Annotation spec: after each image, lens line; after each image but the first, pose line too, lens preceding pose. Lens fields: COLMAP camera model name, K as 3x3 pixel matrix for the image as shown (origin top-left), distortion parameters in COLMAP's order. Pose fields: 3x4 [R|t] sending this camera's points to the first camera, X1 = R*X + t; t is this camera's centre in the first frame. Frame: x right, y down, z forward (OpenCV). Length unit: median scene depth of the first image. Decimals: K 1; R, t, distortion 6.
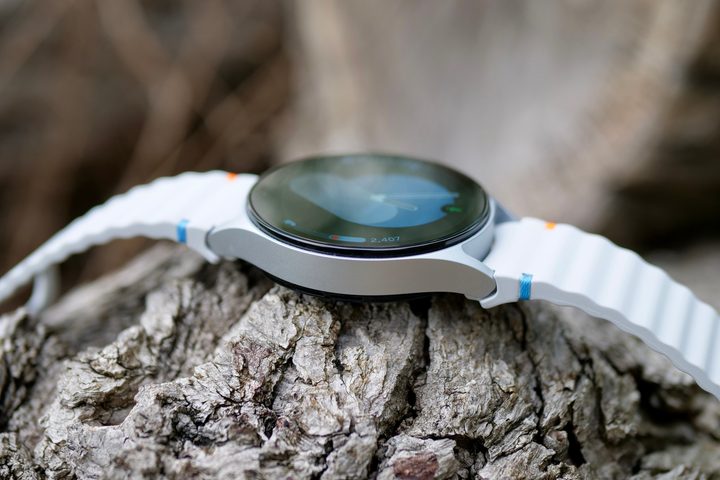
lens RADIAL K [[1306.7, 0, 360.0], [0, 1306.7, 240.0], [0, 0, 1]] dist [0.006906, -0.018376]
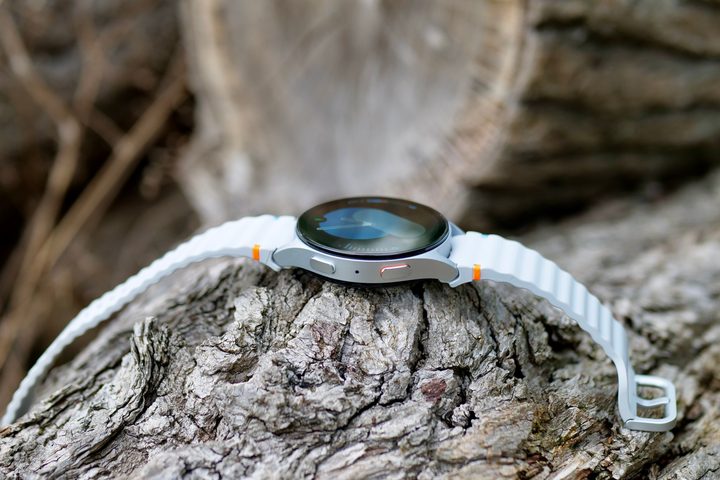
lens RADIAL K [[1306.7, 0, 360.0], [0, 1306.7, 240.0], [0, 0, 1]] dist [0.006906, -0.018376]
pose [[0.983148, -0.083463, 0.162645, -0.288058], [0.080980, 0.996476, 0.021852, -0.054763], [-0.163896, -0.008313, 0.986443, -0.593727]]
